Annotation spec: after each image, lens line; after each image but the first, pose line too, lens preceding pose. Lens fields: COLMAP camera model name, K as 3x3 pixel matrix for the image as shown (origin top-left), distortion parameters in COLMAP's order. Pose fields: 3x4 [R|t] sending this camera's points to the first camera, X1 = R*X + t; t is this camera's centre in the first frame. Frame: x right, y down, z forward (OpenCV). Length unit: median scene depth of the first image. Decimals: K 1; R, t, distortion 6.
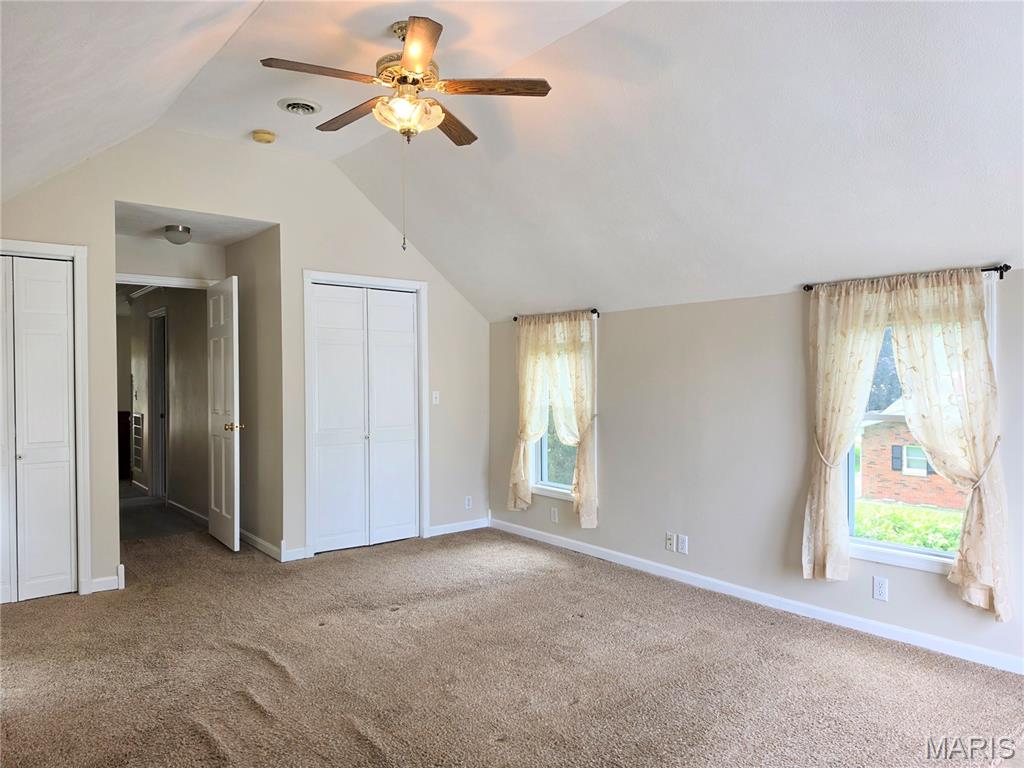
lens RADIAL K [[712.8, 0, 509.1], [0, 712.8, 387.0], [0, 0, 1]] dist [0.061846, -0.077351]
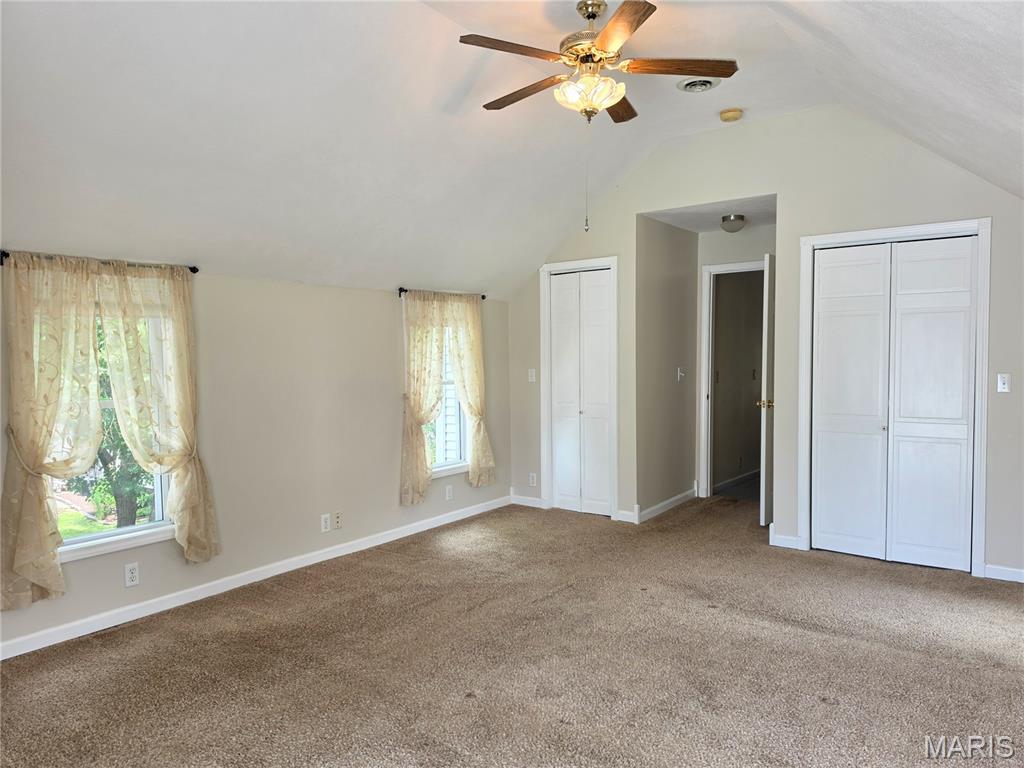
lens RADIAL K [[712.8, 0, 509.1], [0, 712.8, 387.0], [0, 0, 1]] dist [0.061846, -0.077351]
pose [[0.239629, 0.039516, -0.970060, 0.574296], [-0.007939, 0.999218, 0.038742, -0.005220], [0.970832, -0.001582, 0.239755, 0.454226]]
